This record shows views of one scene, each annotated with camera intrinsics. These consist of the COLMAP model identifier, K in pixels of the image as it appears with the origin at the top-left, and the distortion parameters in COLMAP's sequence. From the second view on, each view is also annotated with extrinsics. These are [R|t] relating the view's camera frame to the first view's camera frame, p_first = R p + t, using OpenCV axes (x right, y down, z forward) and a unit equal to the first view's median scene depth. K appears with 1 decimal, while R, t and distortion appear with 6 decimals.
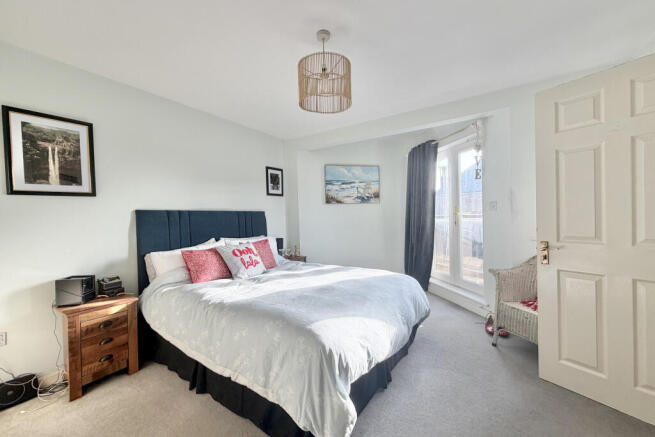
lens RADIAL K [[259.2, 0, 325.0], [0, 259.2, 216.8], [0, 0, 1]] dist [-0.000181, -0.000008]
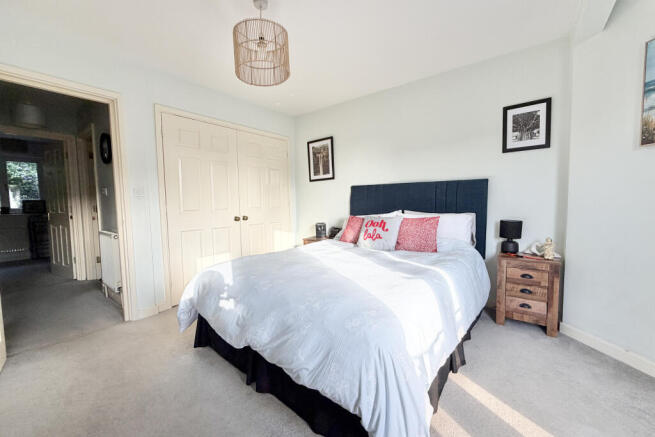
lens RADIAL K [[259.2, 0, 325.0], [0, 259.2, 216.8], [0, 0, 1]] dist [-0.000181, -0.000008]
pose [[-0.068677, 0.073175, -0.994952, 0.826831], [0.012809, 0.997289, 0.072463, 0.042697], [0.997557, -0.007768, -0.069428, 1.057832]]
